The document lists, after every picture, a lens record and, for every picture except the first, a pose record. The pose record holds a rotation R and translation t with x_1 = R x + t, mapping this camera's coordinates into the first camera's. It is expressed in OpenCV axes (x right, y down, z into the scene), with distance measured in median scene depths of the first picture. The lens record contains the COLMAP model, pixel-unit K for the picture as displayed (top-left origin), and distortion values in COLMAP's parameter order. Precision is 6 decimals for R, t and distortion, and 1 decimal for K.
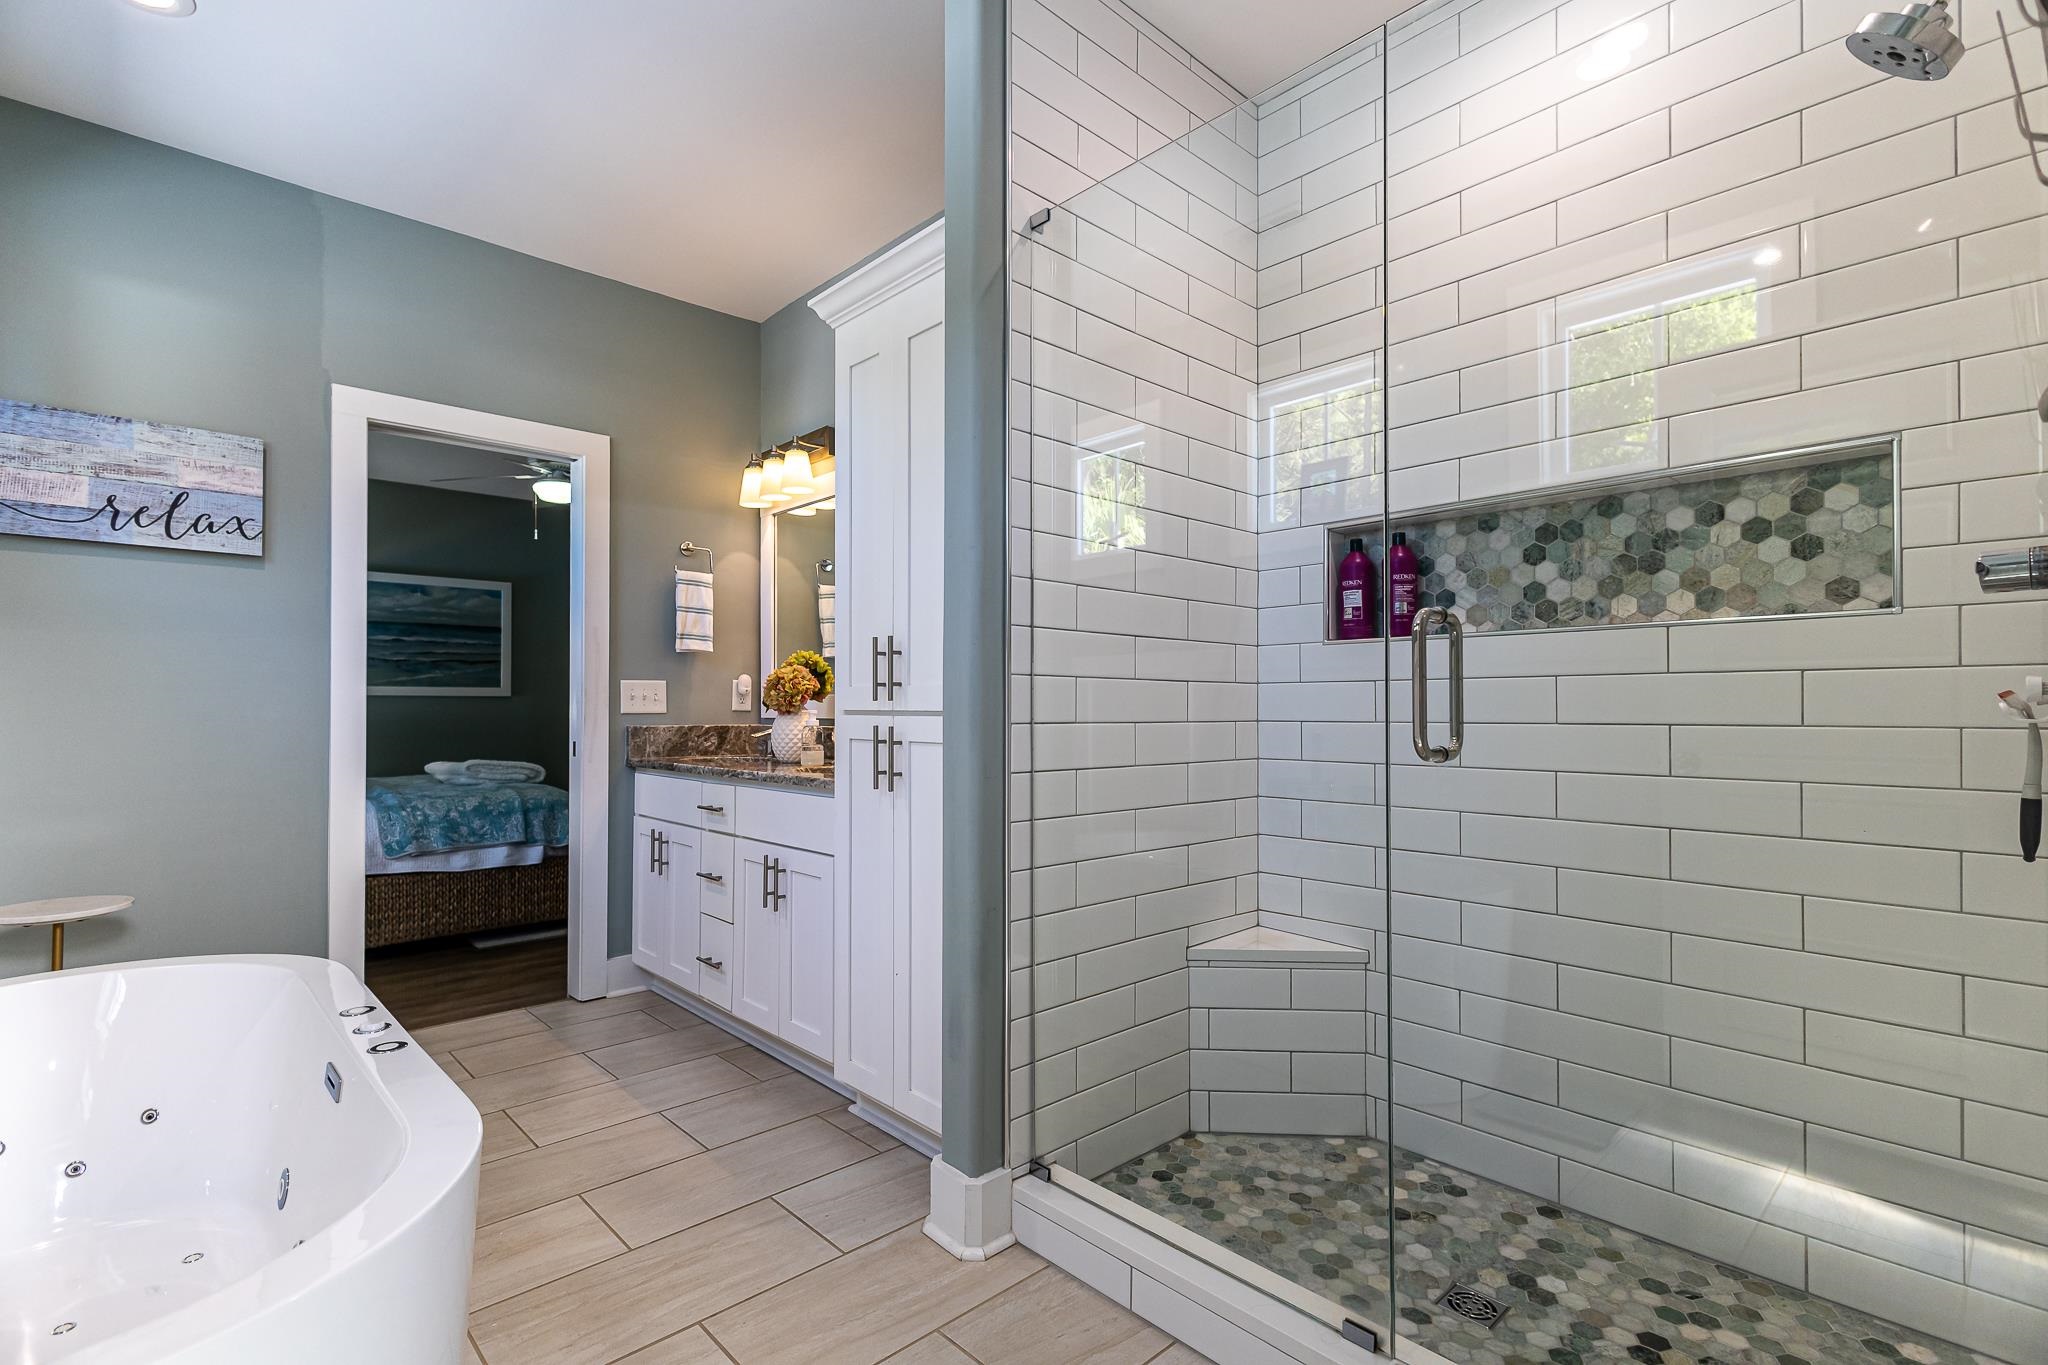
lens RADIAL K [[938.6, 0, 1024.0], [0, 938.6, 682.5], [0, 0, 1]] dist [0.004493, 0.000066]
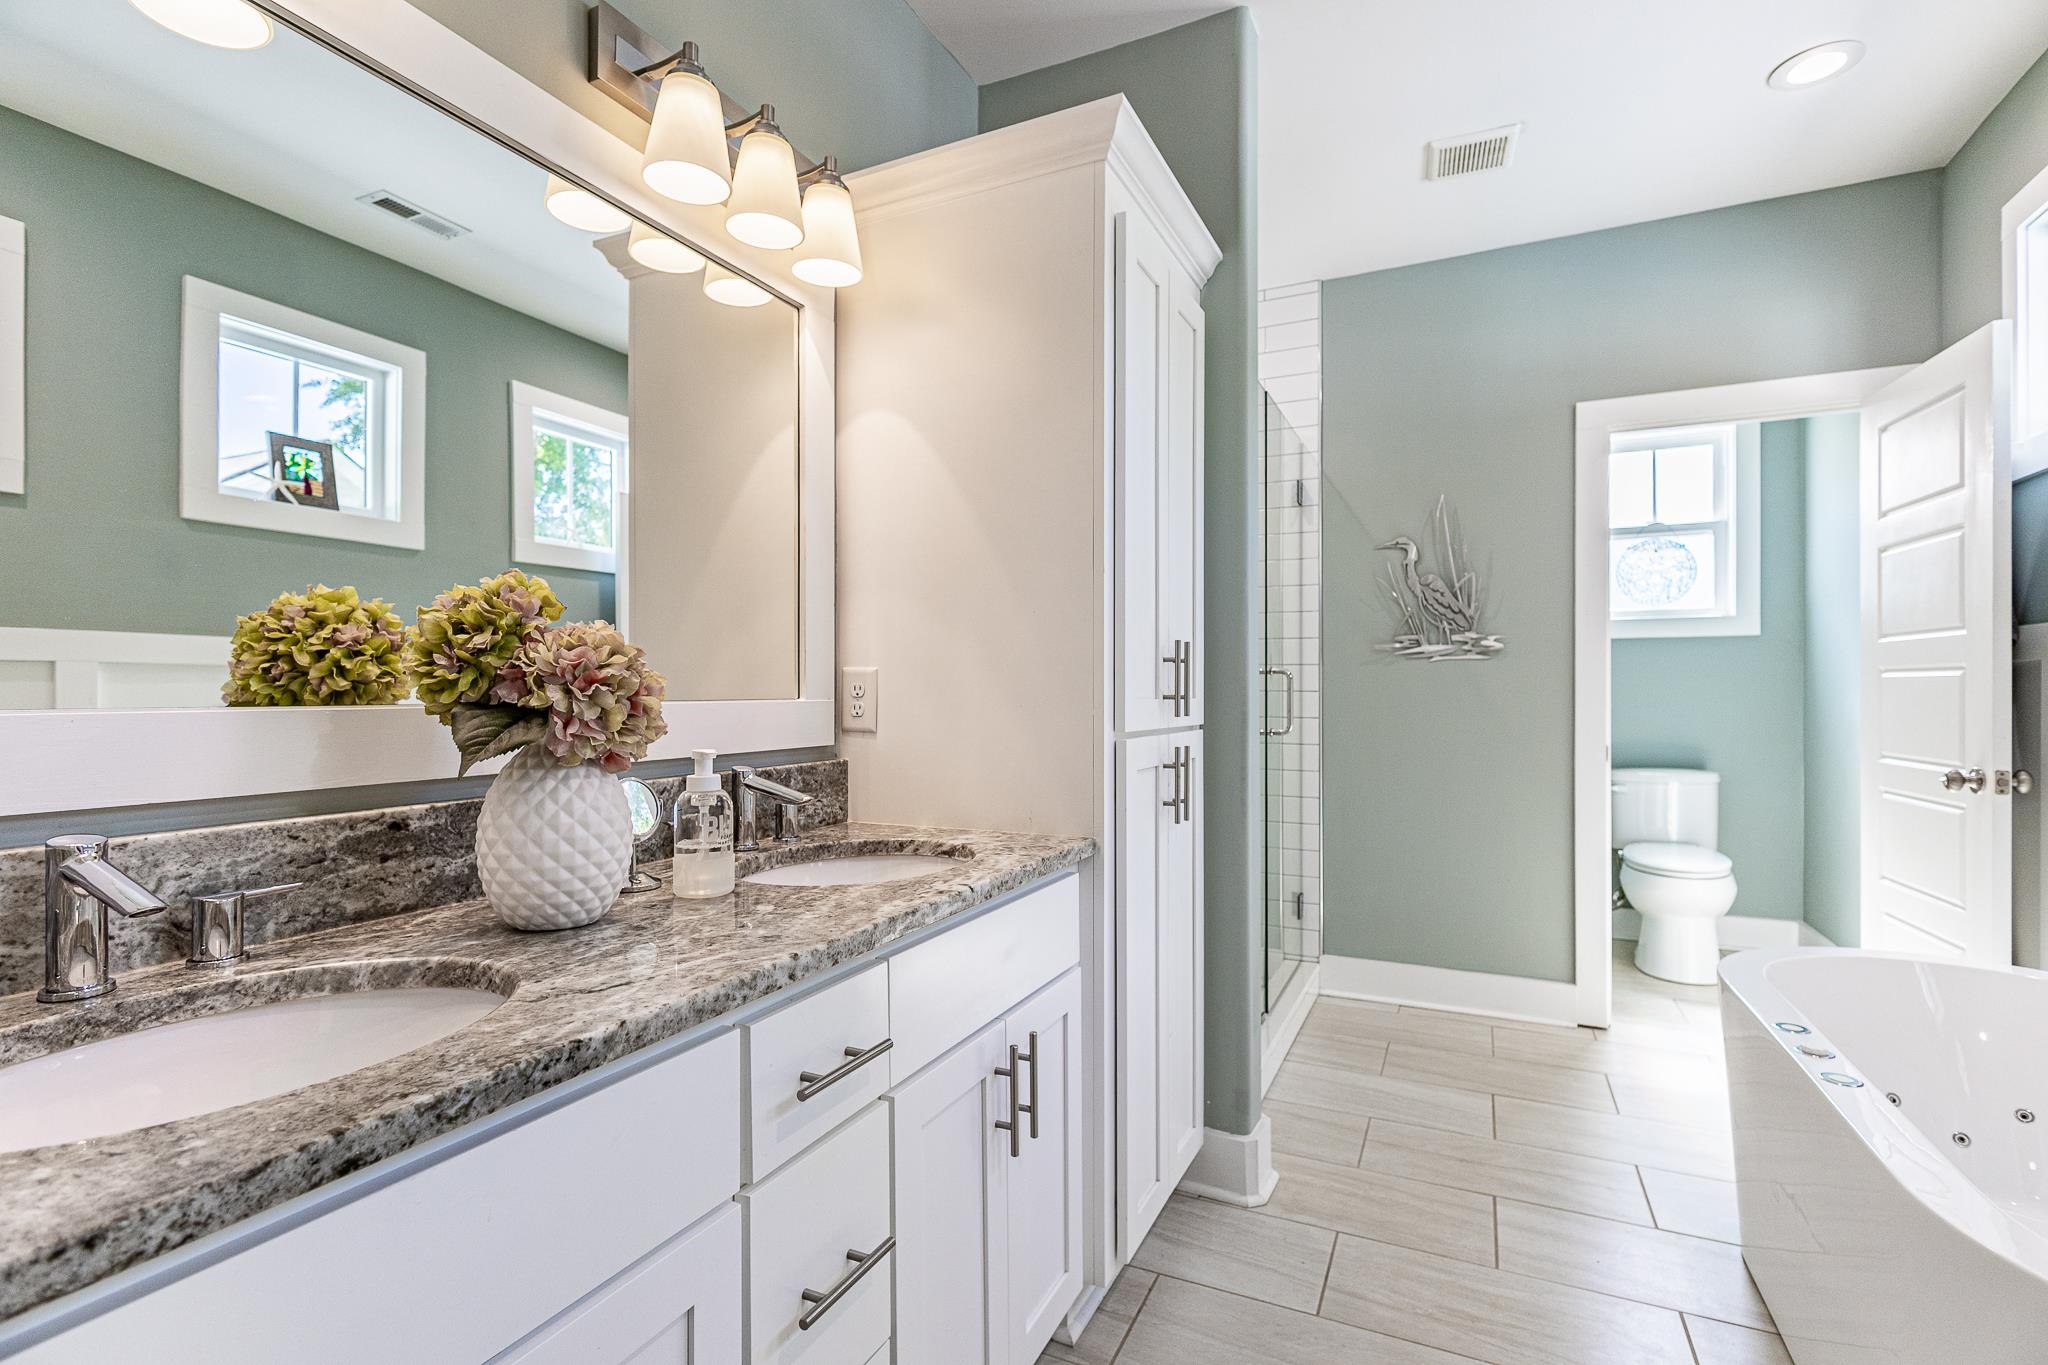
lens RADIAL K [[958.5, 0, 1013.0], [0, 958.5, 685.3], [0, 0, 1]] dist [0.000623, -0.001370]
pose [[-0.357357, -0.000265, 0.933968, -0.567176], [-0.026141, 0.999611, -0.009718, 0.003235], [-0.933602, -0.027888, -0.357225, 0.922498]]
